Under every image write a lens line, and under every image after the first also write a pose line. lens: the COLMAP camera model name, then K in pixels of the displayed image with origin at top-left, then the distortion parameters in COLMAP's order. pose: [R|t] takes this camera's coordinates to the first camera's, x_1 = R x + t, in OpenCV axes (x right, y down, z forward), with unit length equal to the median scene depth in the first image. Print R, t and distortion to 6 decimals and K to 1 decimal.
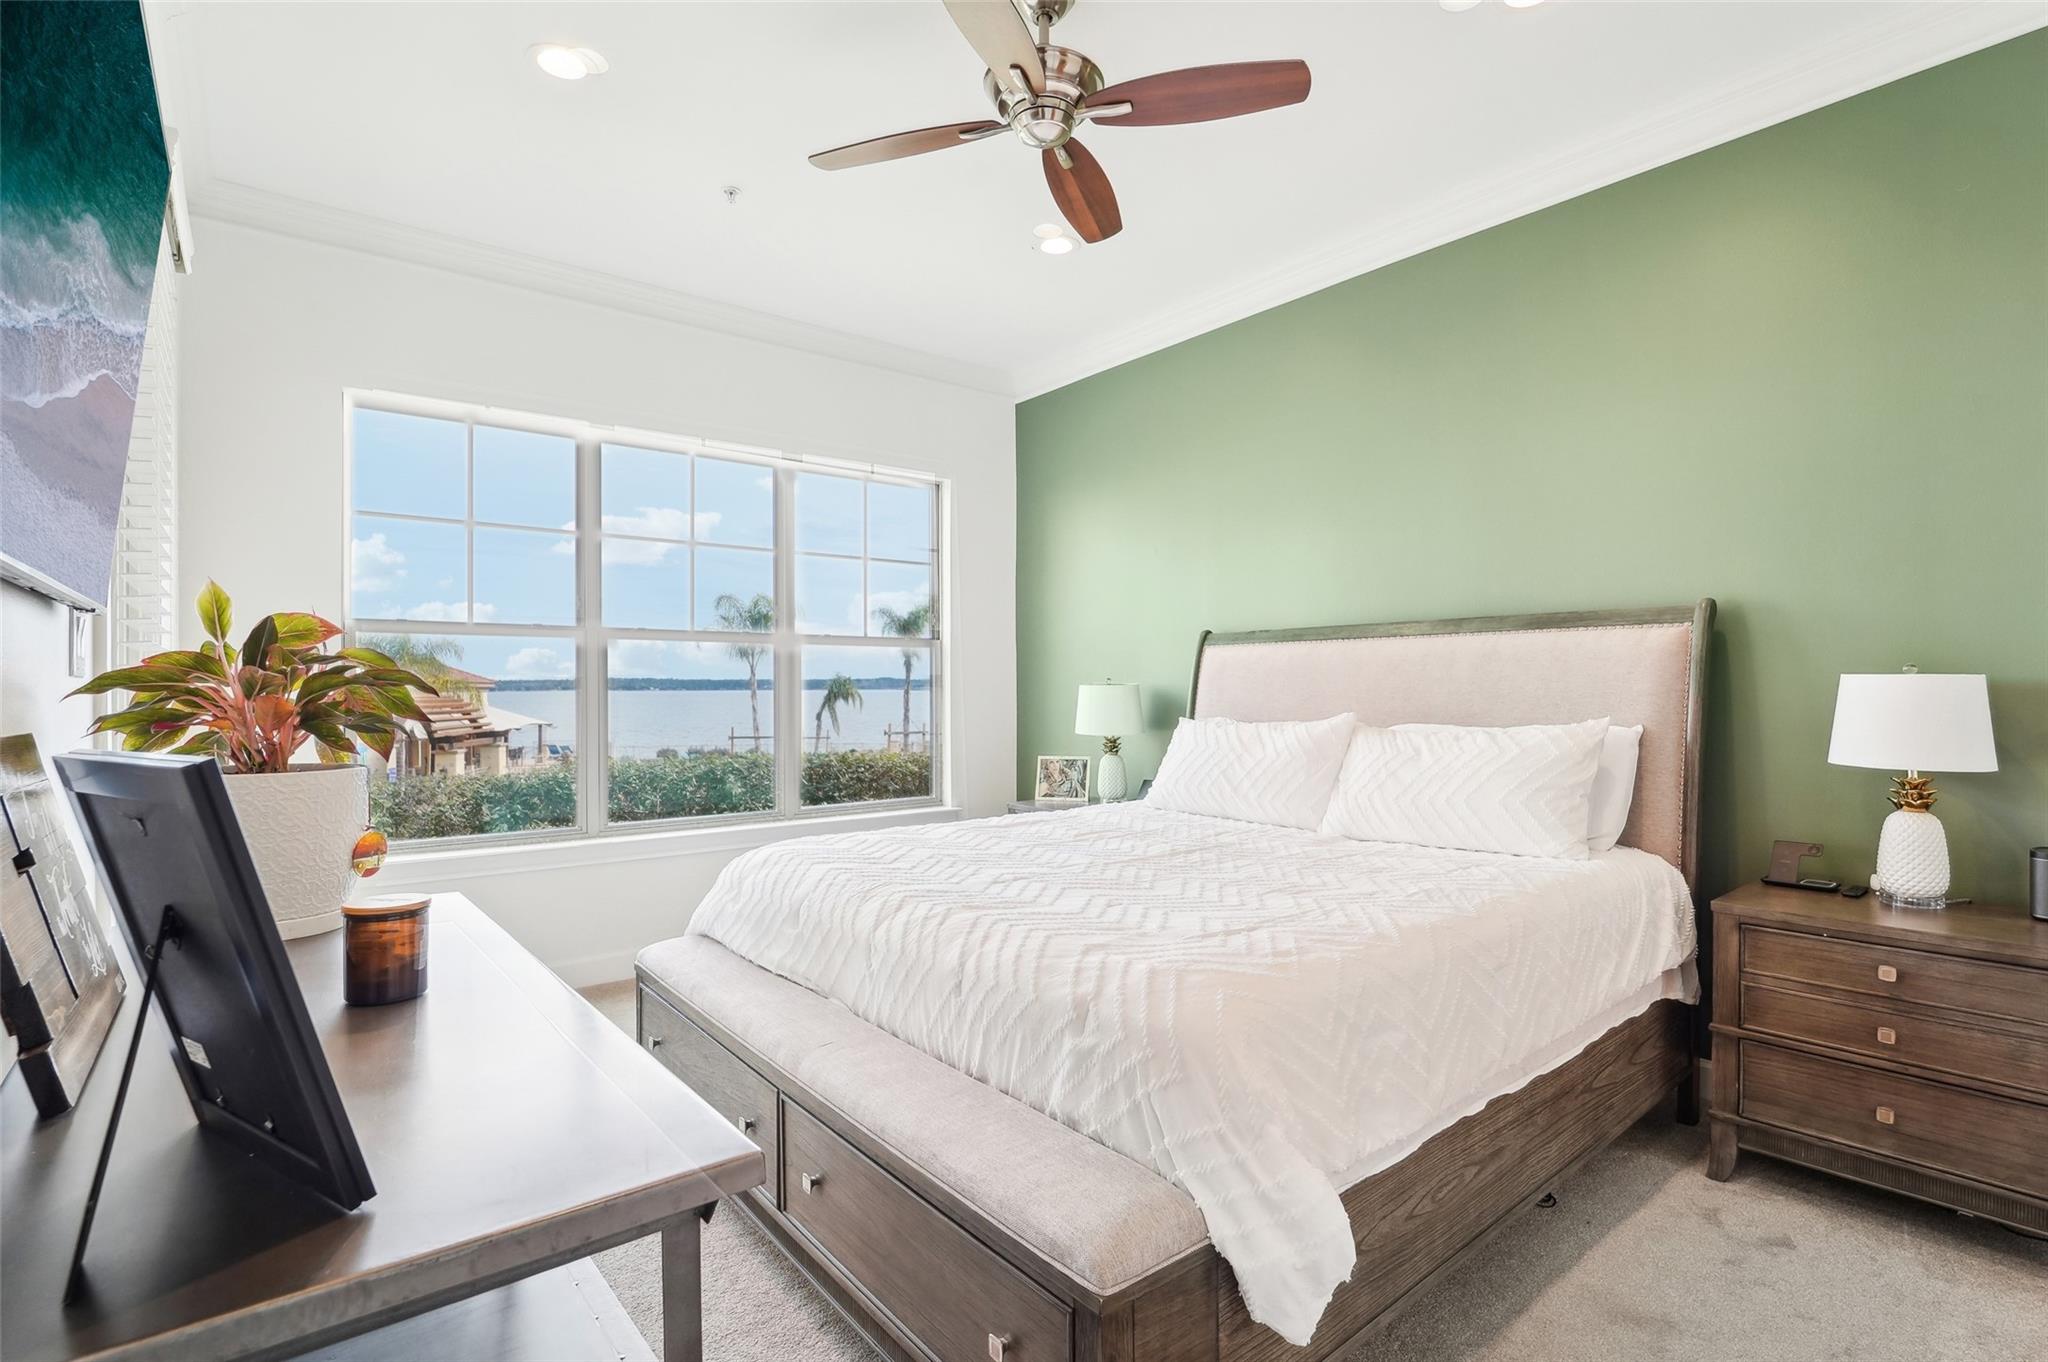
lens RADIAL K [[962.9, 0, 1080.6], [0, 962.9, 688.5], [0, 0, 1]] dist [-0.003029, -0.000209]
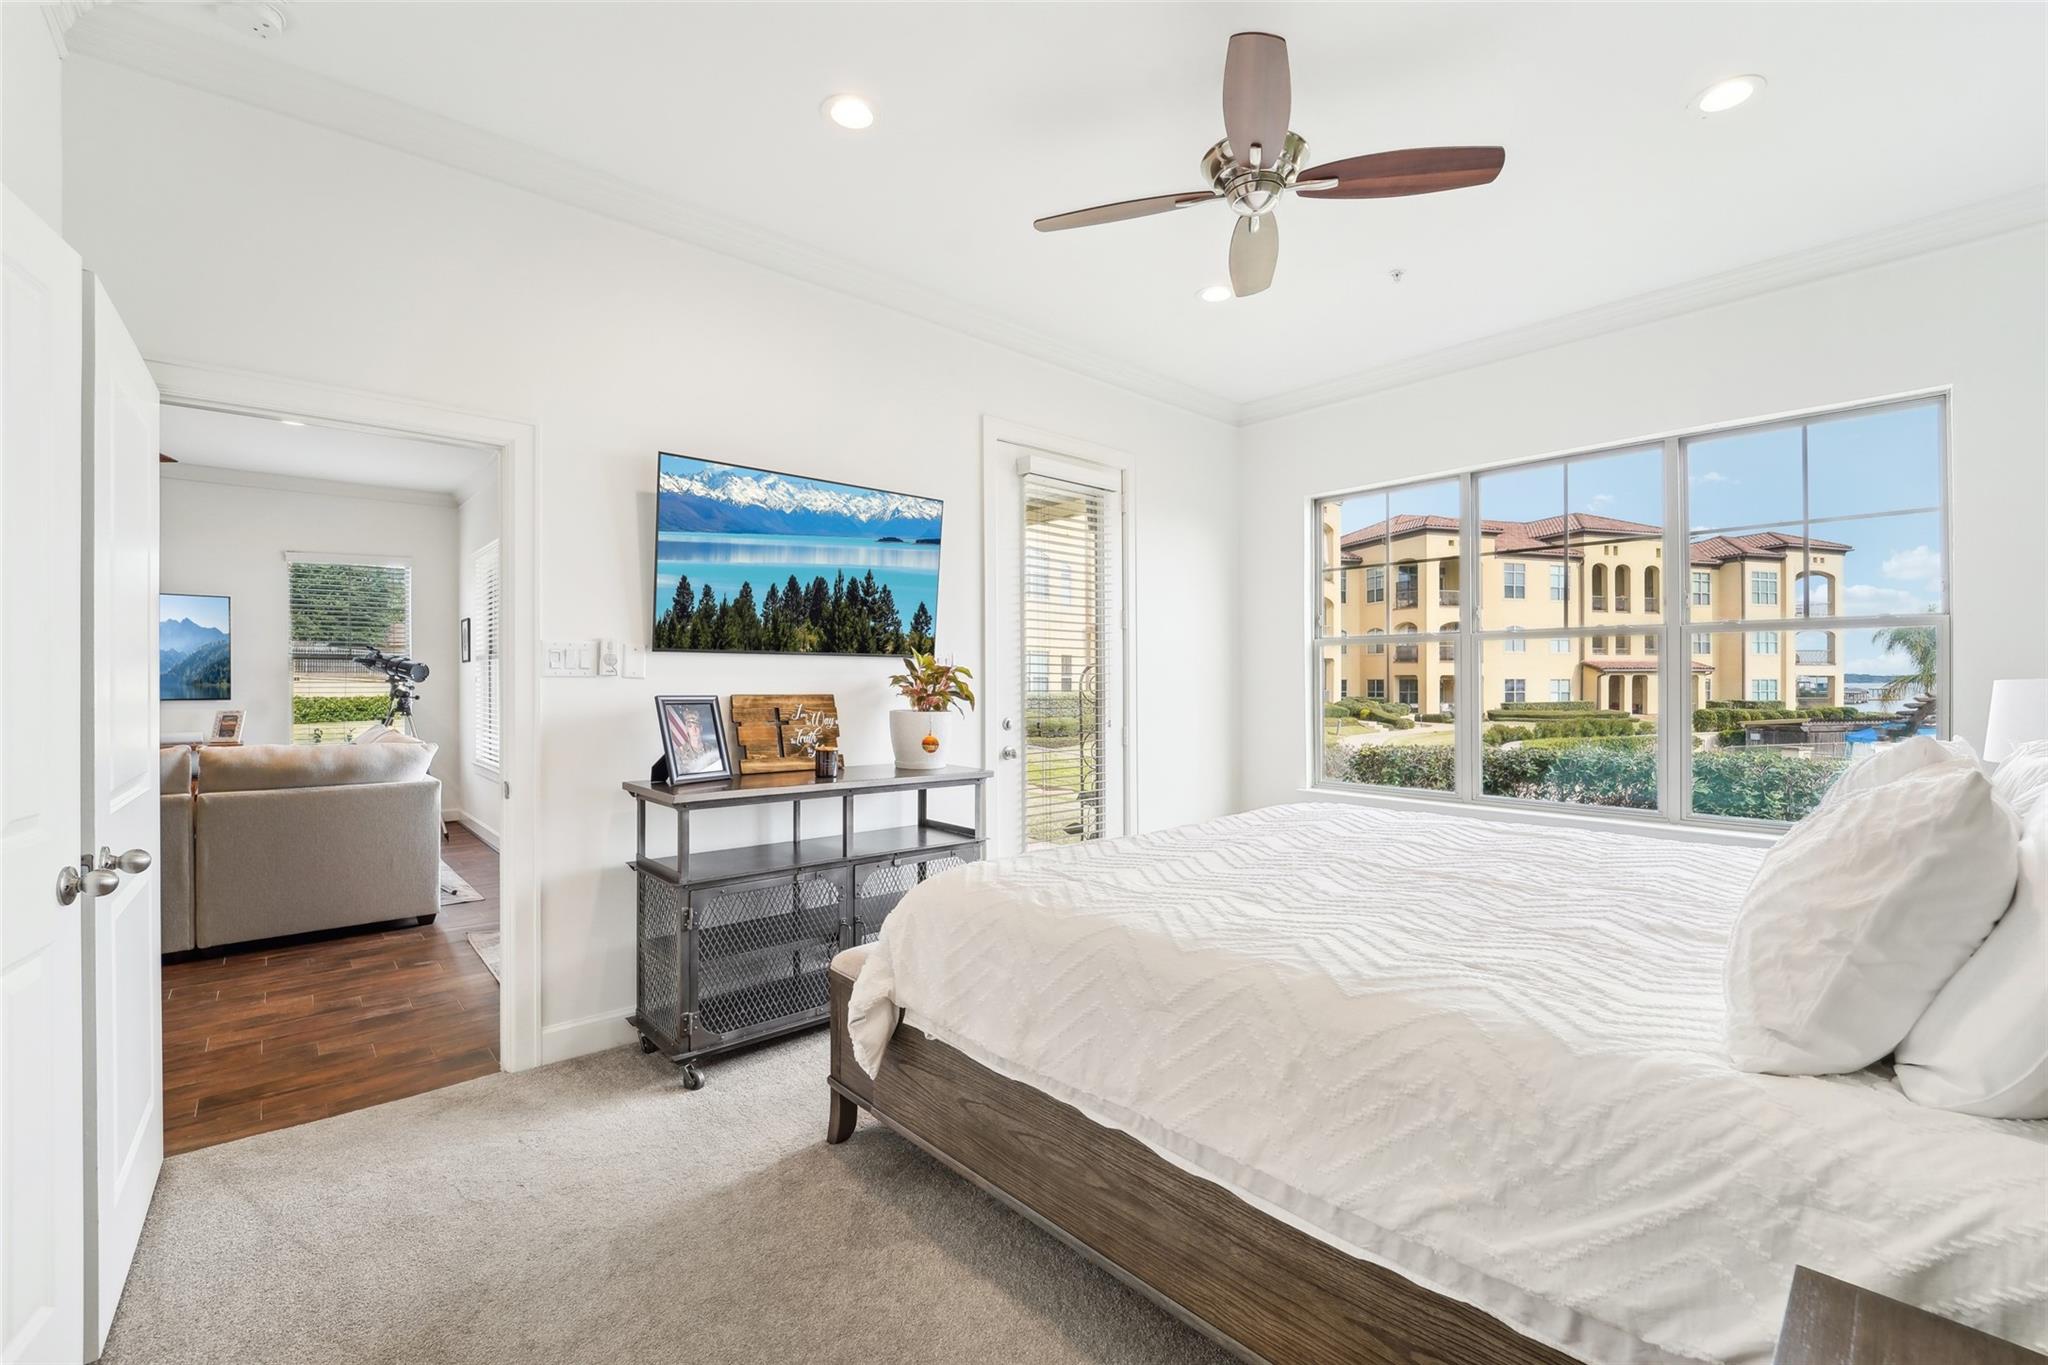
lens RADIAL K [[838.4, 0, 1033.0], [0, 838.4, 695.3], [0, 0, 1]] dist [-0.014104, -0.000157]
pose [[0.052043, 0.017817, -0.998486, 0.902139], [0.000188, 0.999841, 0.017851, -0.004856], [0.998645, -0.001117, 0.052031, 0.647210]]
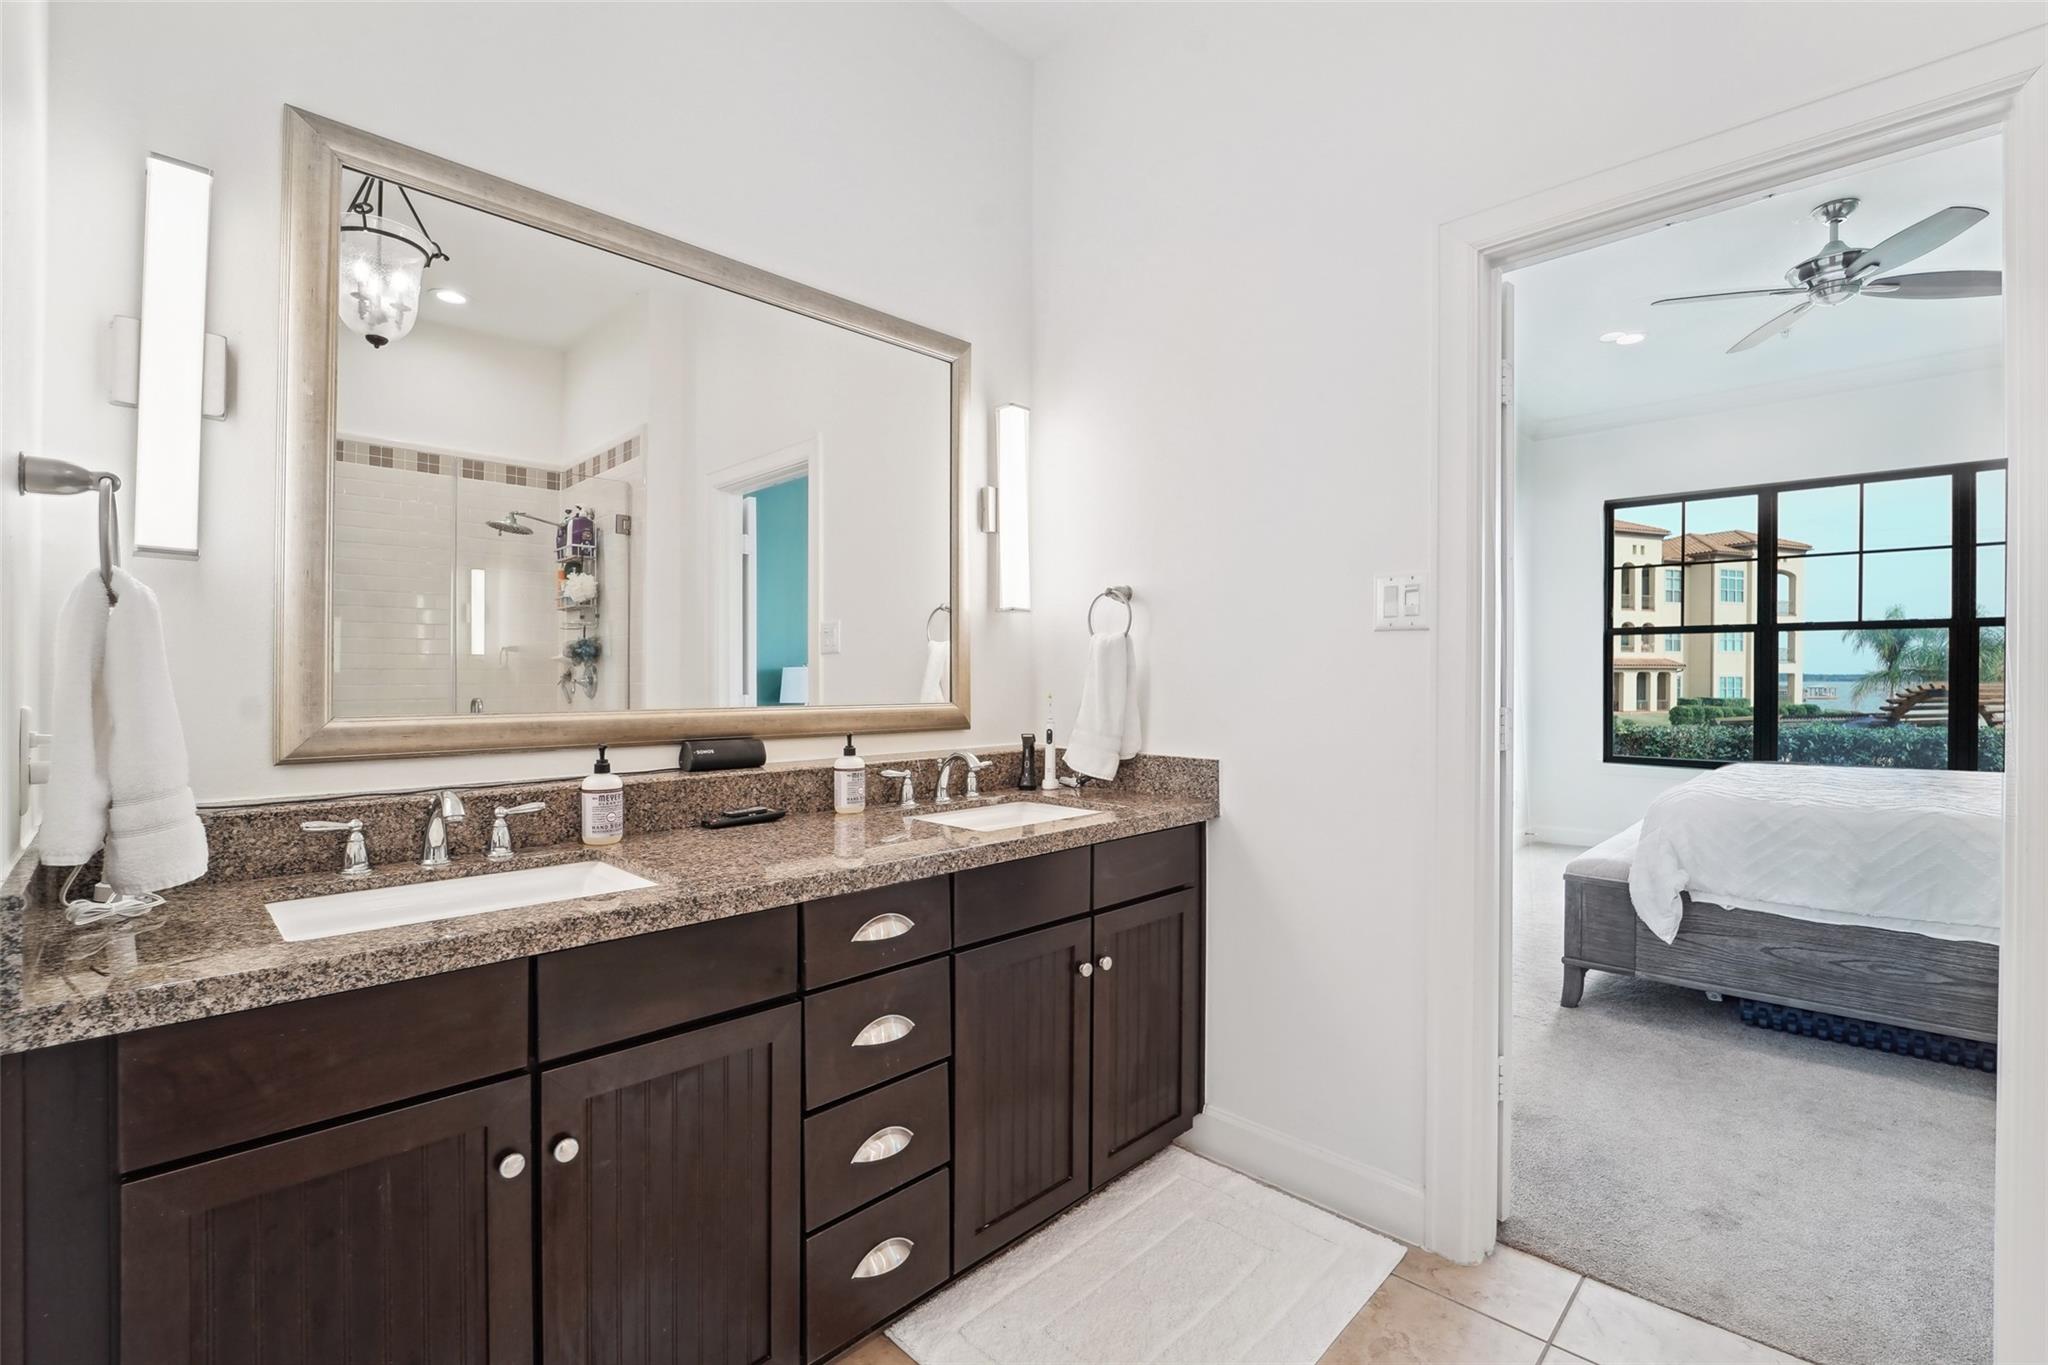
lens RADIAL K [[881.8, 0, 1086.1], [0, 881.8, 686.9], [0, 0, 1]] dist [-0.021995, -0.000367]
pose [[0.131576, 0.013461, -0.991215, 1.119432], [-0.003054, 0.999909, 0.013174, 0.028639], [0.991301, 0.001294, 0.131605, -0.348851]]
